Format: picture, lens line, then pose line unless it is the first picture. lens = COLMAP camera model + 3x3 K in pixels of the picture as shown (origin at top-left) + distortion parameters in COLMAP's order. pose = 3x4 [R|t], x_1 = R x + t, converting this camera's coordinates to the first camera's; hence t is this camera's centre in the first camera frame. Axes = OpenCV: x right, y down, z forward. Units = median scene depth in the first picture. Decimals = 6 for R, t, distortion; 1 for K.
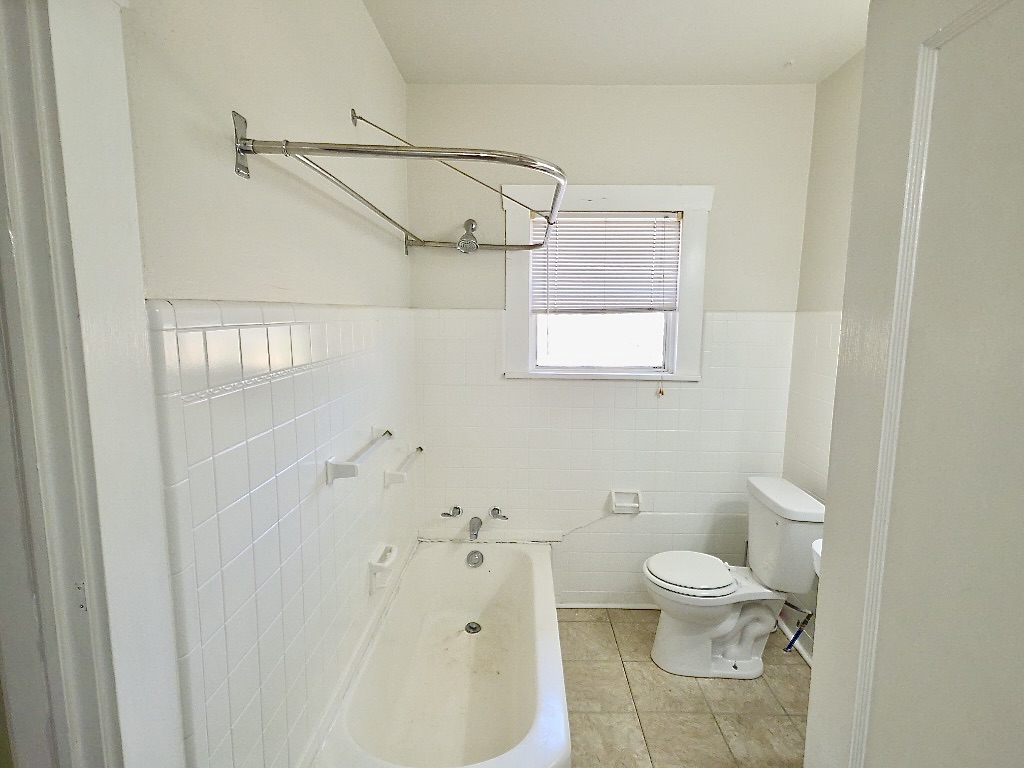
lens RADIAL K [[517.0, 0, 512.9], [0, 517.0, 380.8], [0, 0, 1]] dist [0.005172, 0.001202]
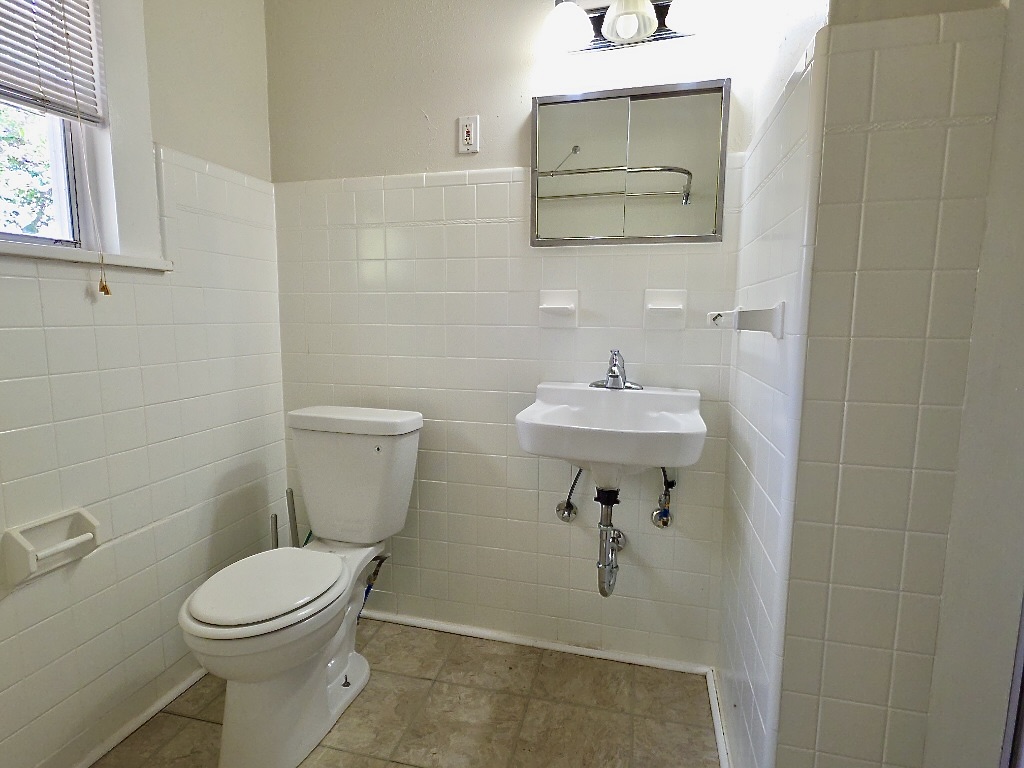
lens RADIAL K [[517.0, 0, 513.6], [0, 517.0, 382.9], [0, 0, 1]] dist [0.005172, 0.001202]
pose [[0.213777, -0.129841, 0.968215, -0.111864], [0.128645, 0.986238, 0.103854, 0.108713], [-0.968375, 0.102355, 0.227538, 0.526019]]
